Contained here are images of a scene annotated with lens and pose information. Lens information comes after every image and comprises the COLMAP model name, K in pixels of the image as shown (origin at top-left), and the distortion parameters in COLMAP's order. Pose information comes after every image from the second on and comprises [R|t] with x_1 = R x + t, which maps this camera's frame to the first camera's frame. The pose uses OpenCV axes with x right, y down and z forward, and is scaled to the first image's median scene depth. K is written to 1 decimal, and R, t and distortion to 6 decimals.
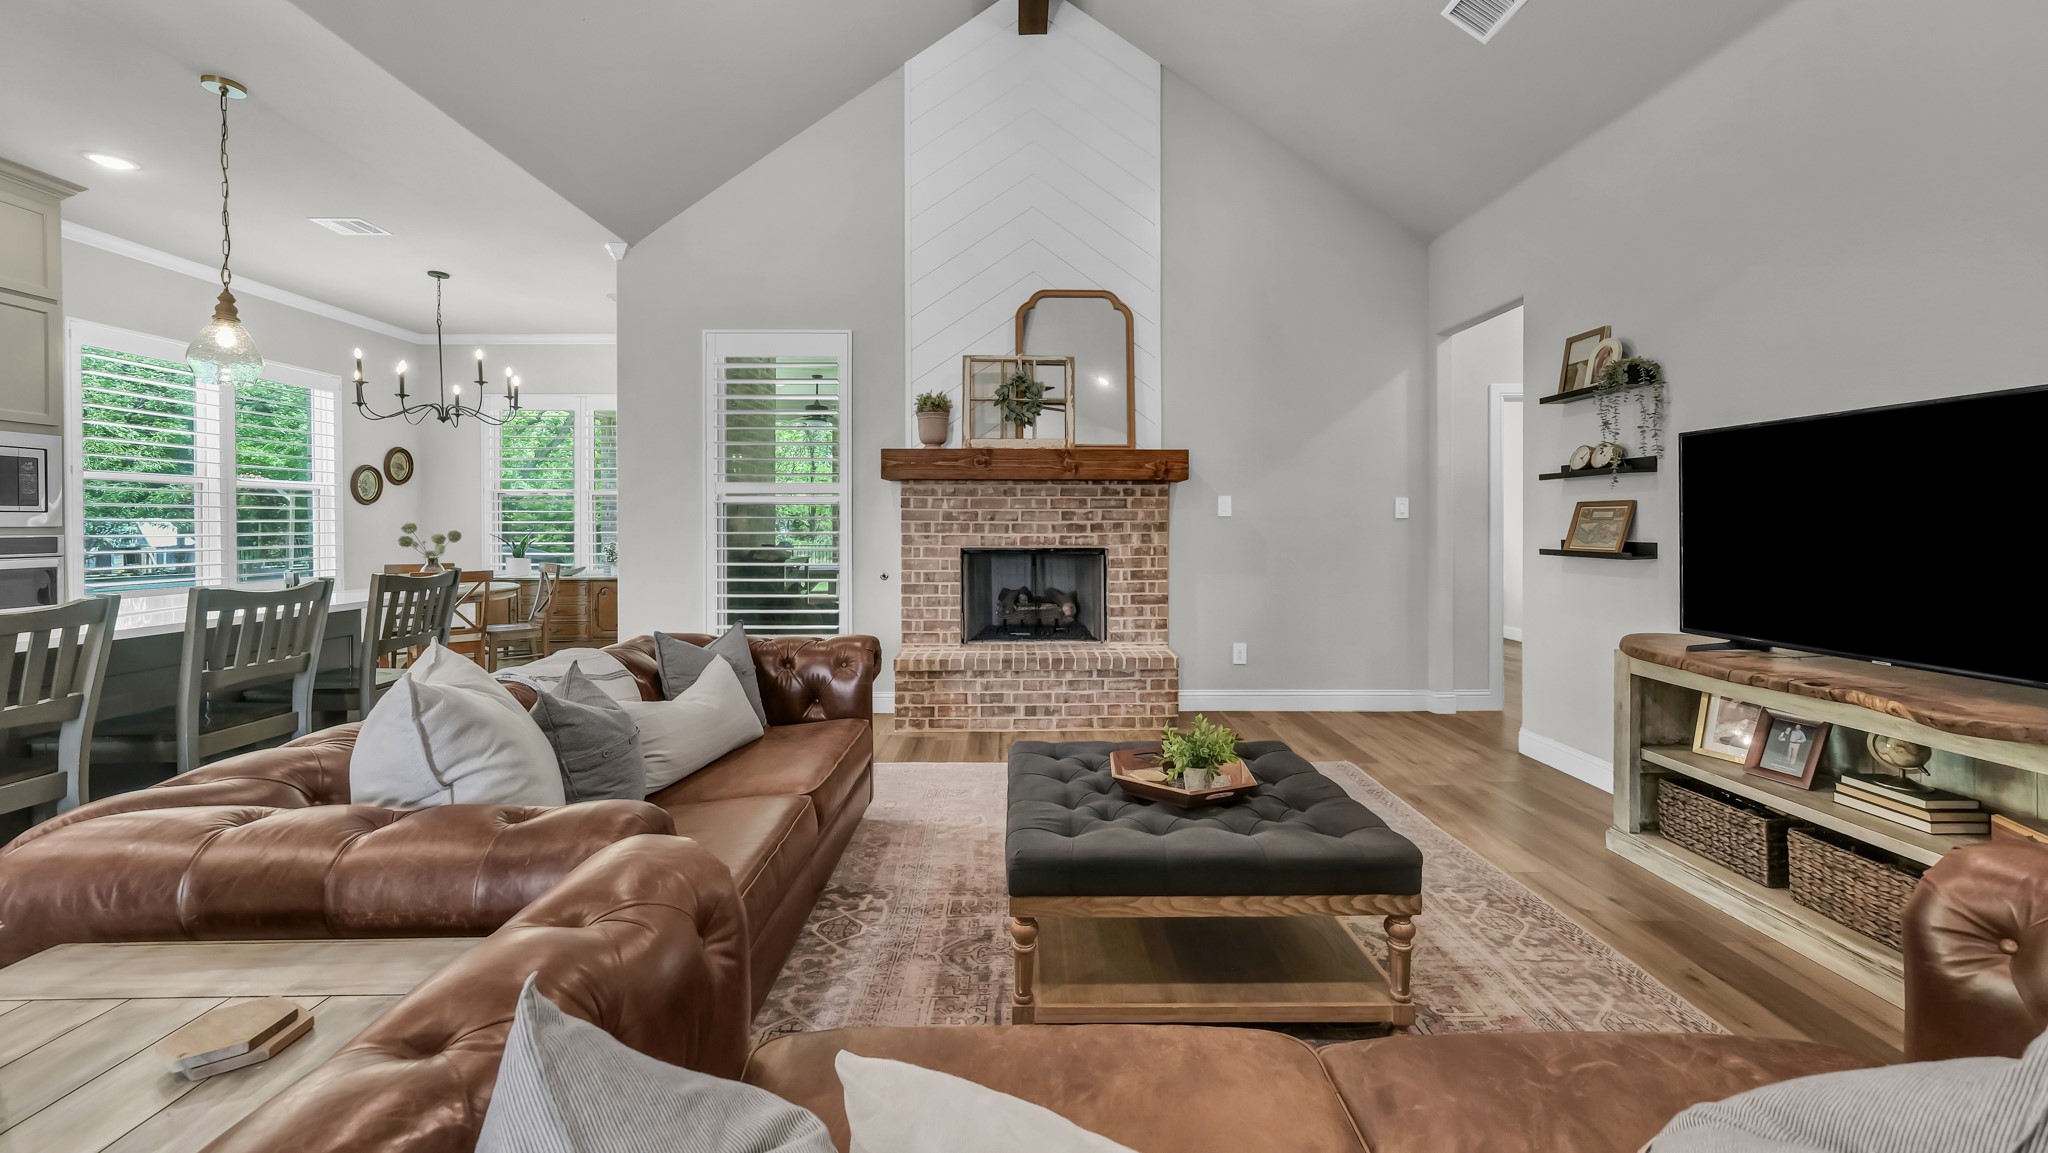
lens RADIAL K [[753.3, 0, 1017.0], [0, 753.3, 527.9], [0, 0, 1]] dist [-0.001943, 0.000200]
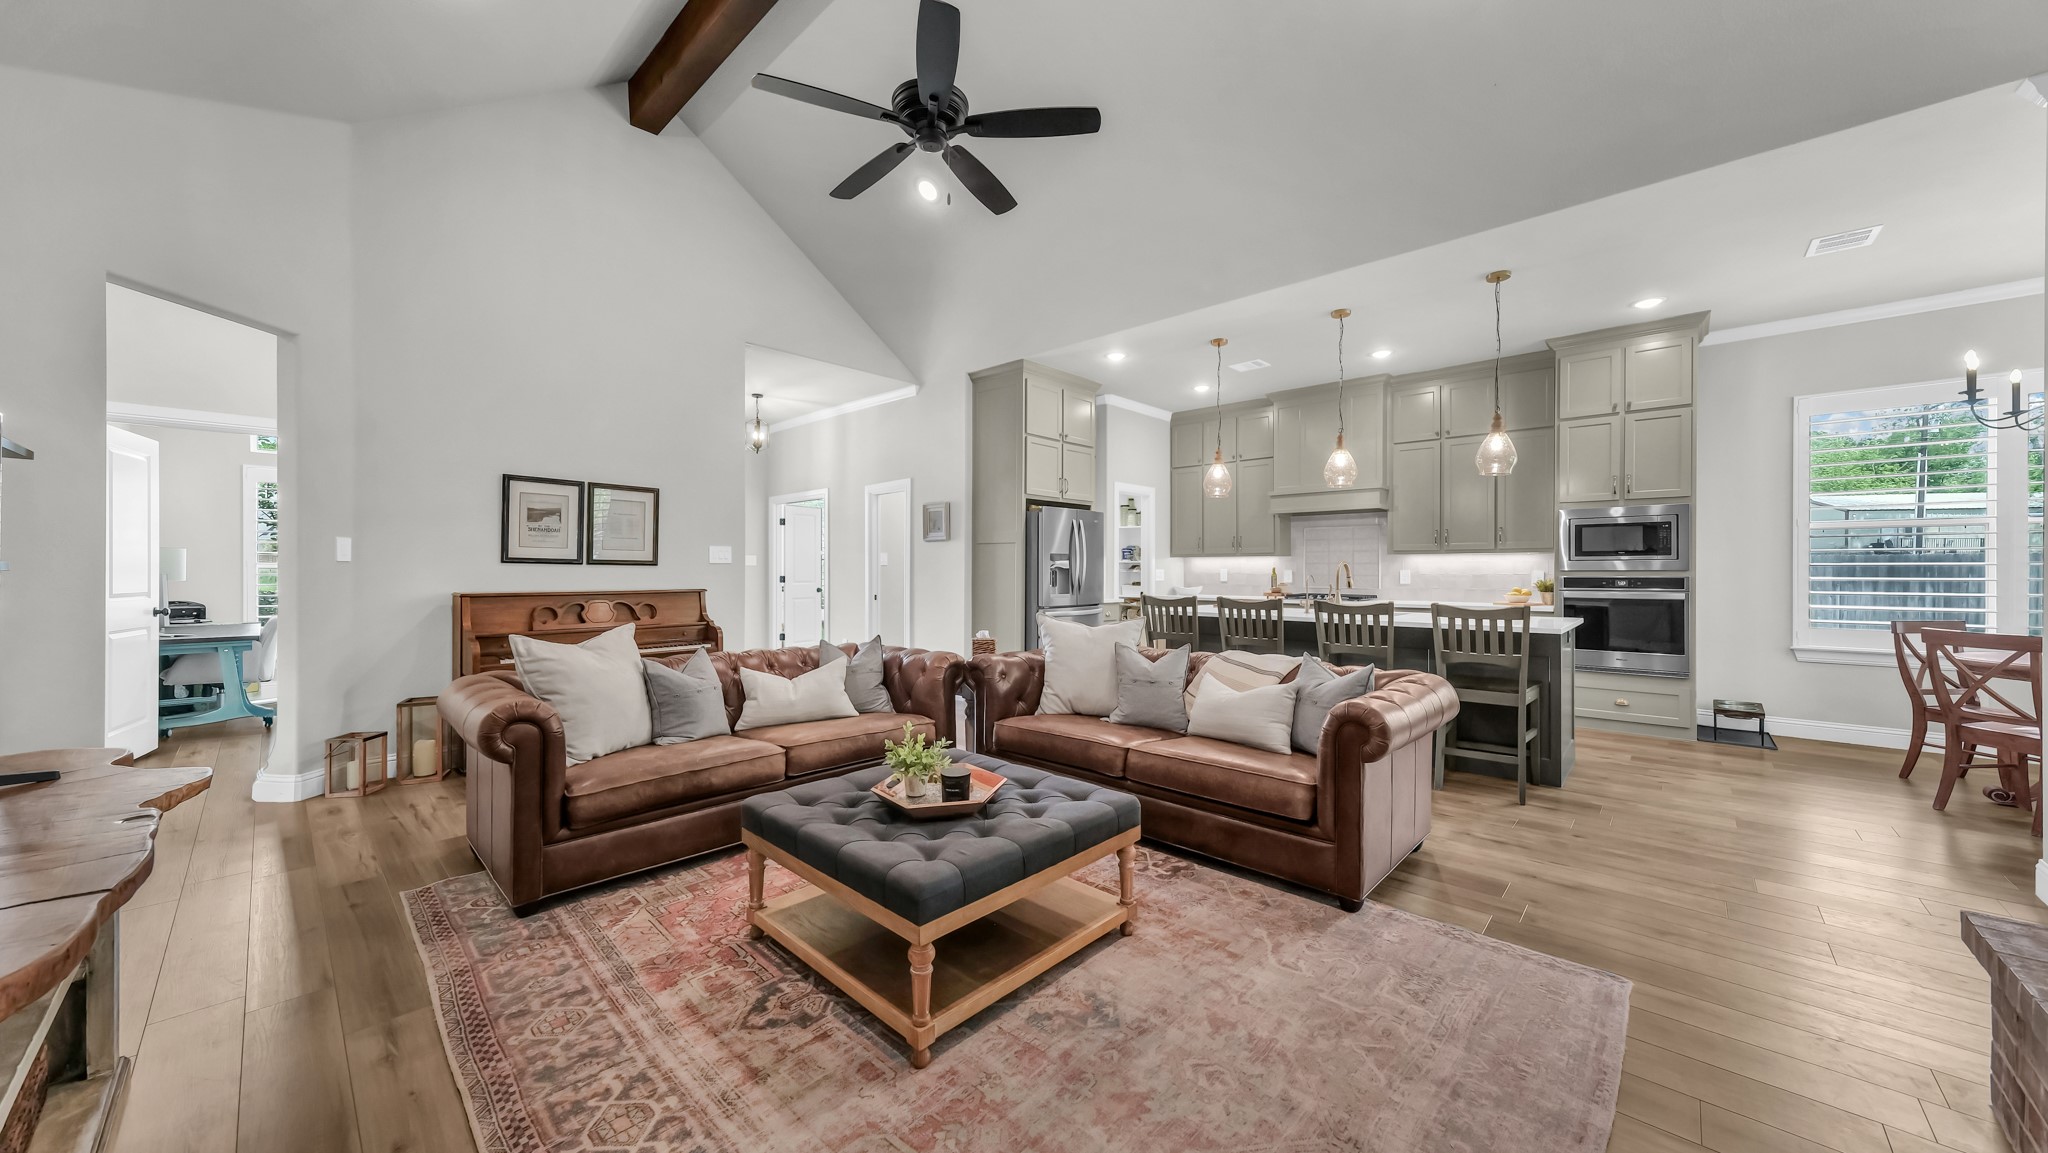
lens RADIAL K [[717.7, 0, 1017.6], [0, 717.7, 570.6], [0, 0, 1]] dist [-0.009161, 0.000058]
pose [[-0.689769, 0.002310, -0.724026, 0.417980], [-0.003299, 0.999975, 0.006334, -0.004053], [0.724022, 0.006757, -0.689744, 0.832563]]
